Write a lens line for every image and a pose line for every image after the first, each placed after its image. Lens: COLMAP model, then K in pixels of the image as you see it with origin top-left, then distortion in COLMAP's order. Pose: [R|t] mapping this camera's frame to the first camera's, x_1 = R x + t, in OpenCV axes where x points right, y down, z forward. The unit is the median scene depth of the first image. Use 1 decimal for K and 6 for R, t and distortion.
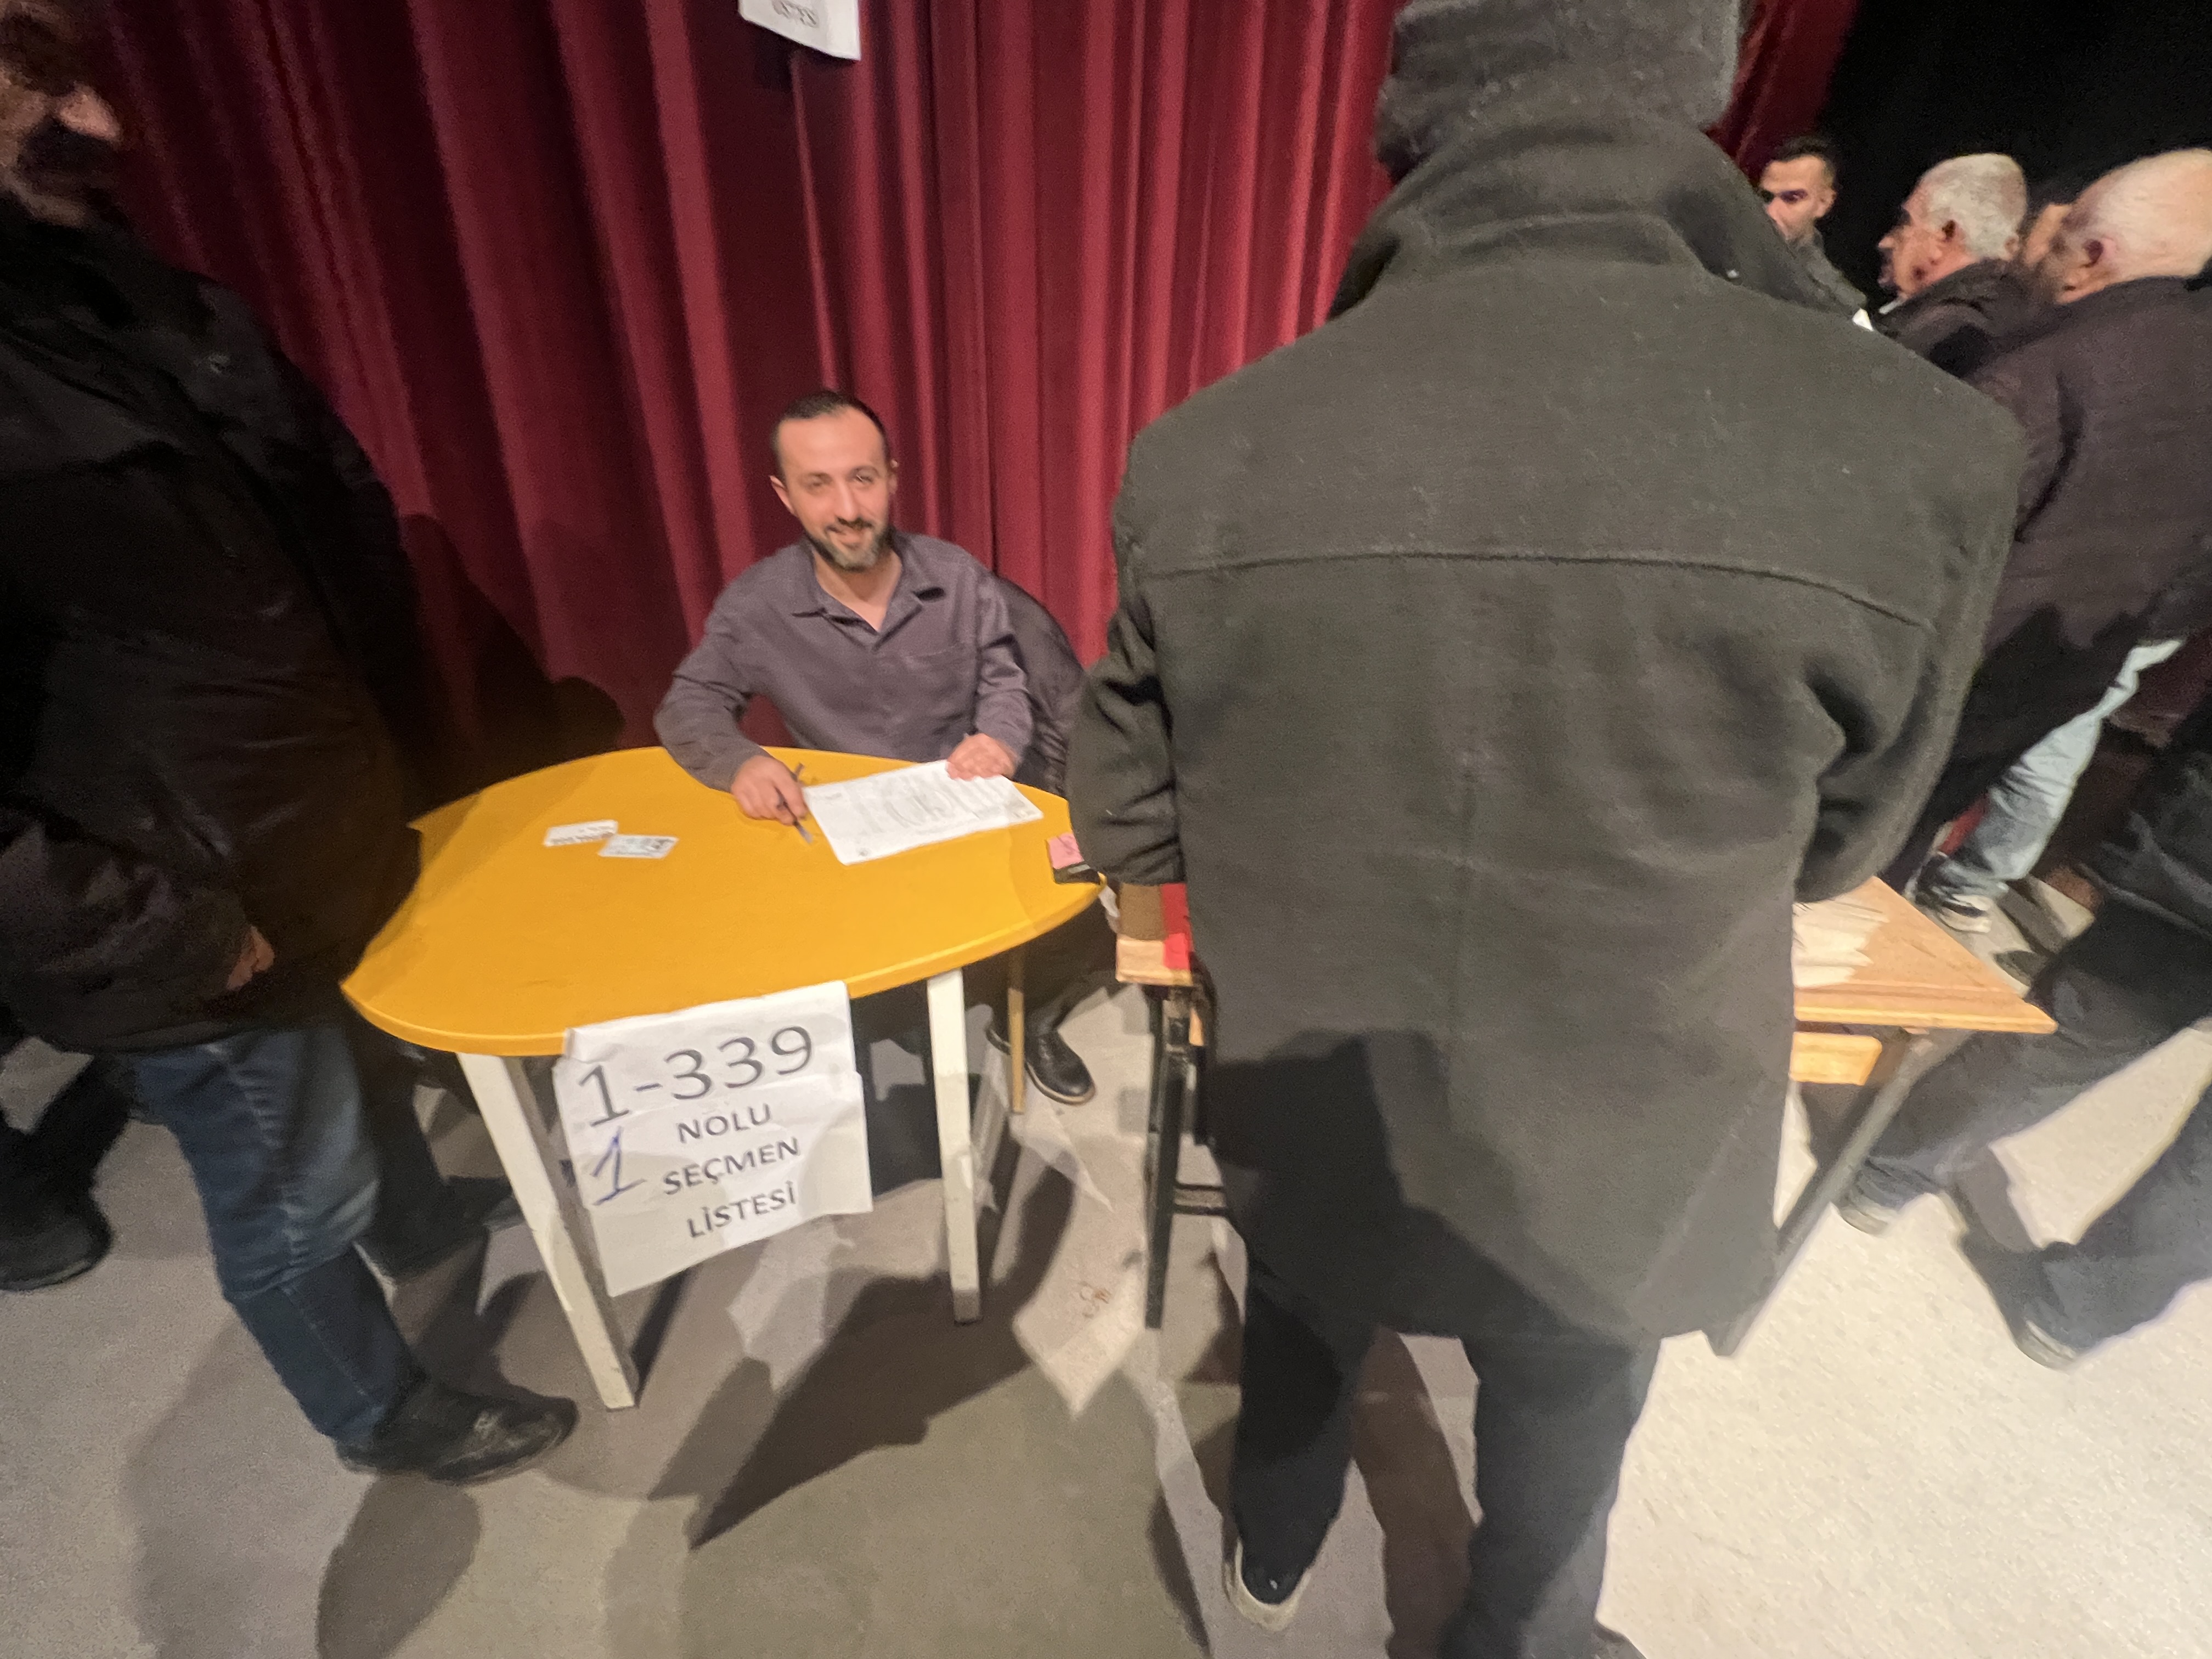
lens RADIAL K [[955.5, 0, 1060.5], [0, 955.5, 831.8], [0, 0, 1]] dist [-0.000288, -0.000158]
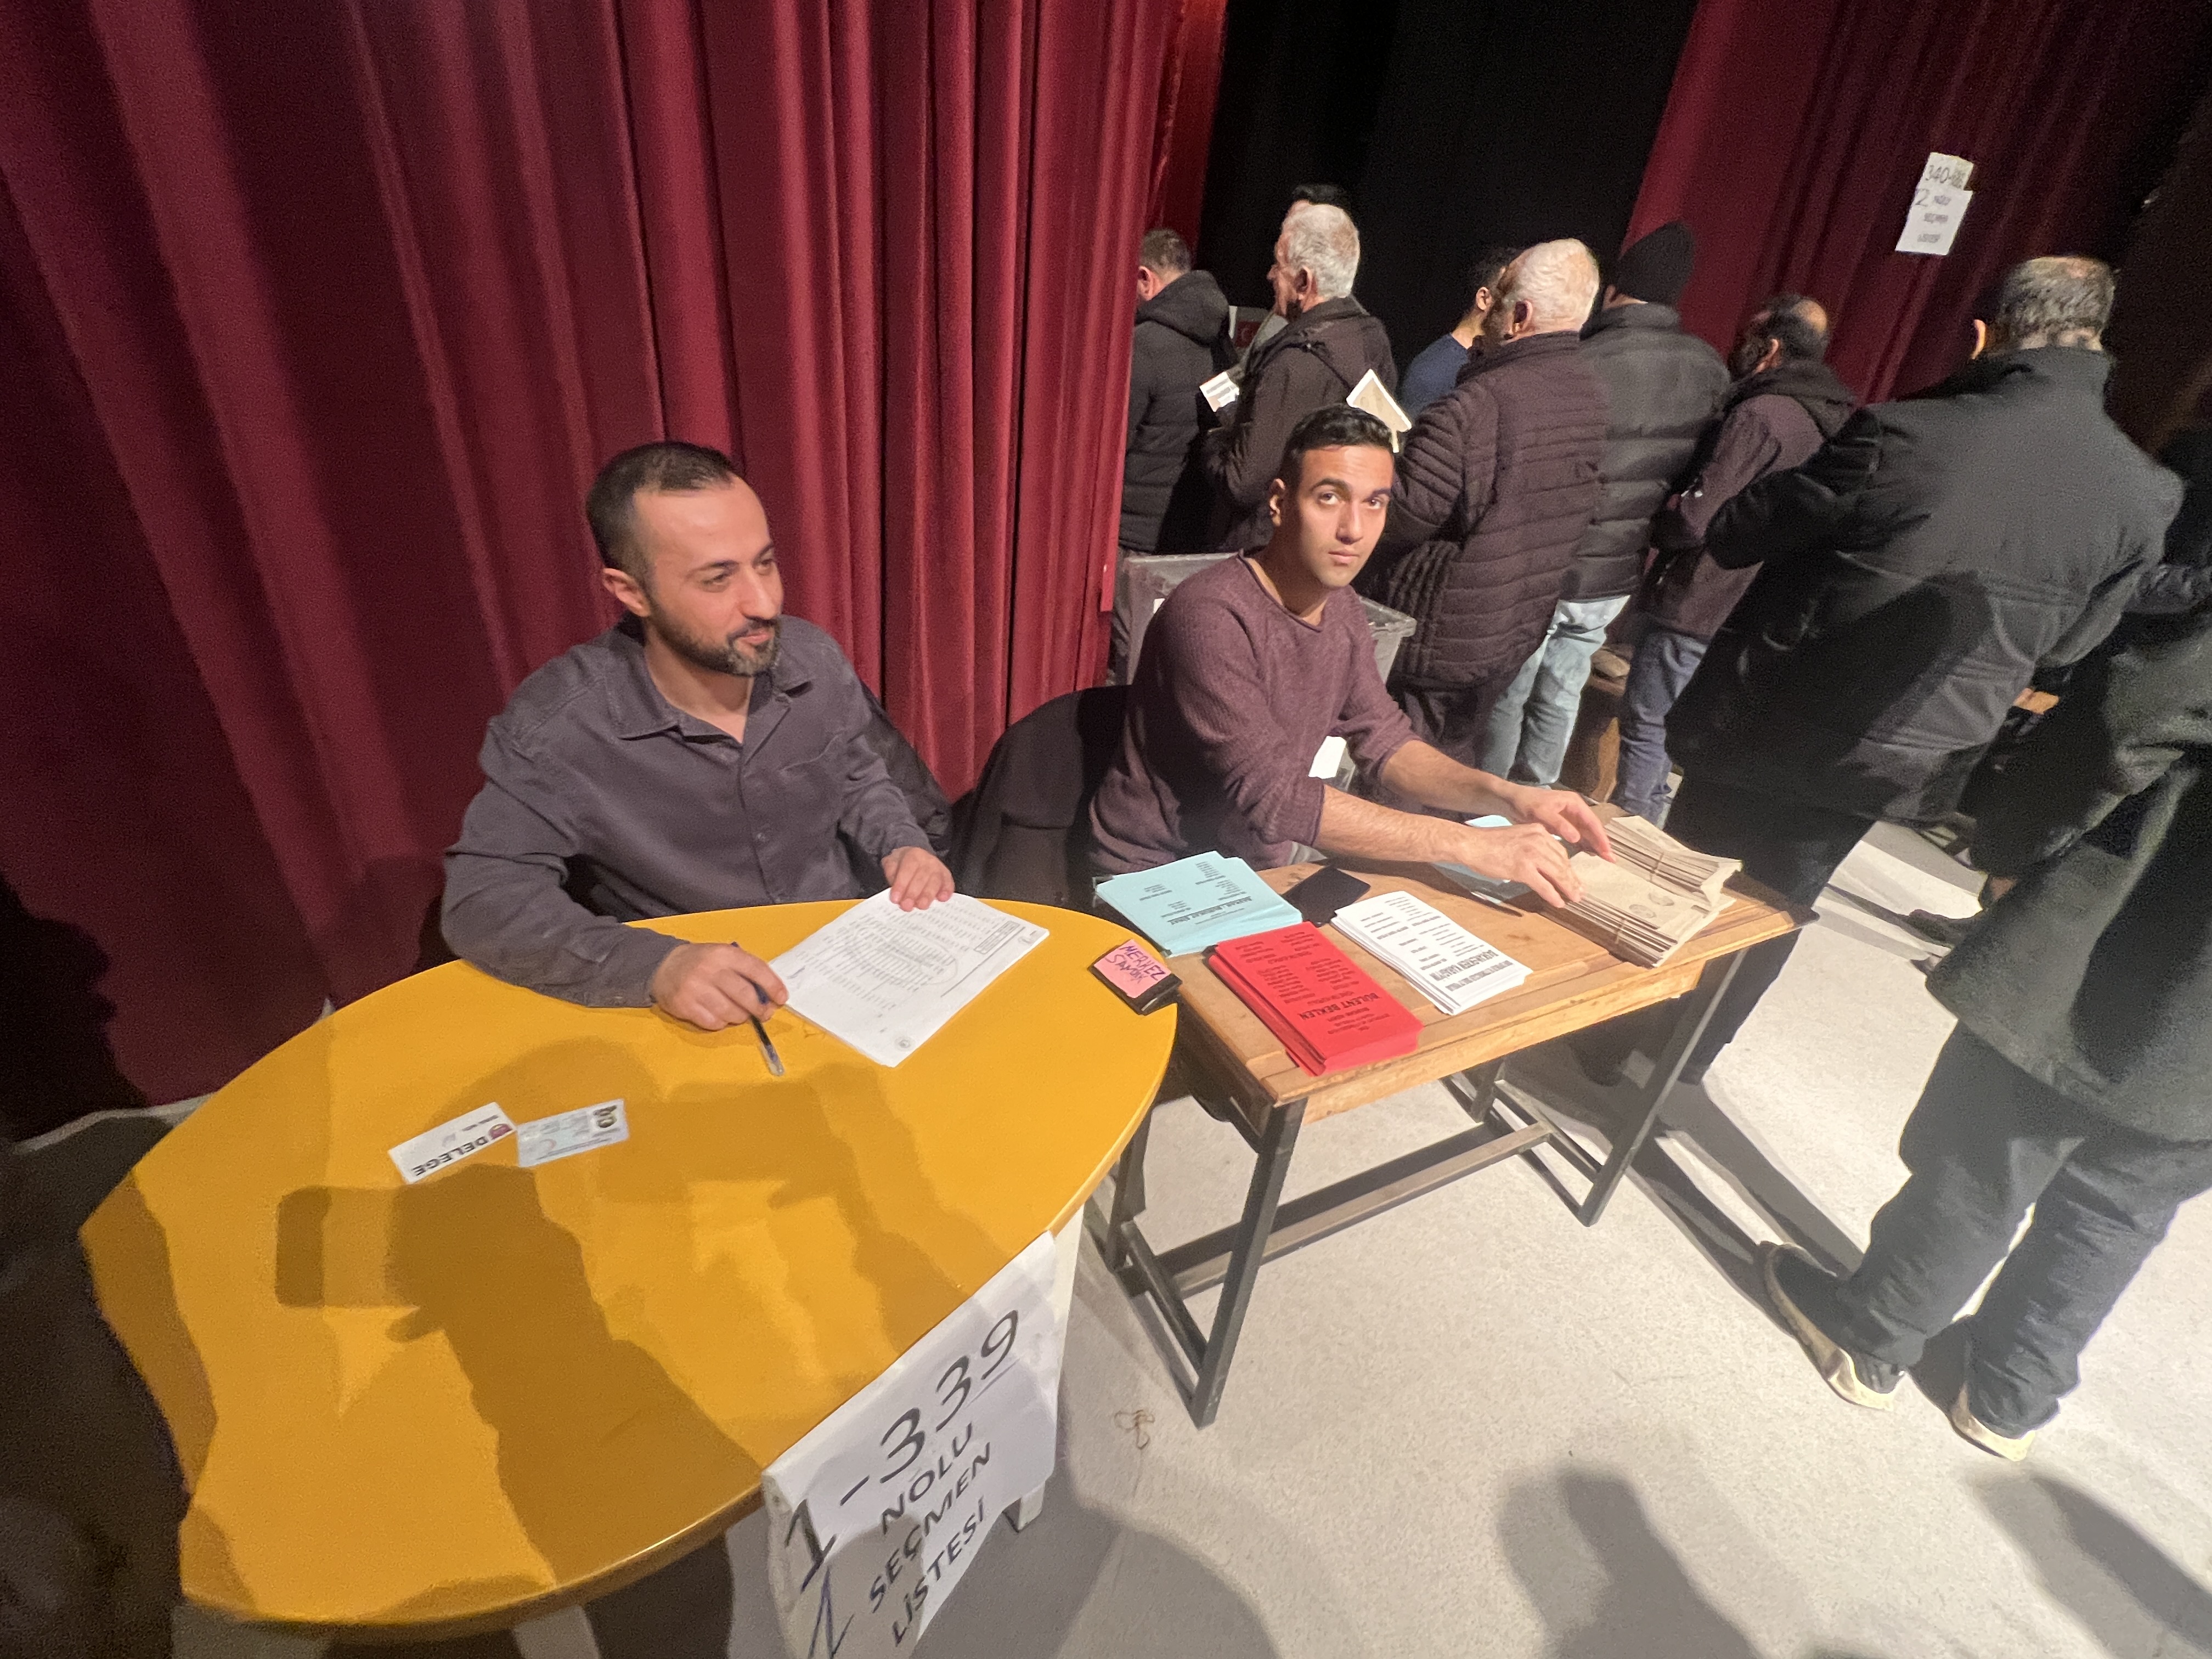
lens RADIAL K [[955.5, 0, 1060.5], [0, 955.5, 831.8], [0, 0, 1]] dist [-0.000288, -0.000158]
pose [[0.867511, -0.198539, 0.456078, -0.362449], [0.193589, 0.979360, 0.058106, -0.146151], [-0.458201, 0.037884, 0.888041, 0.207325]]
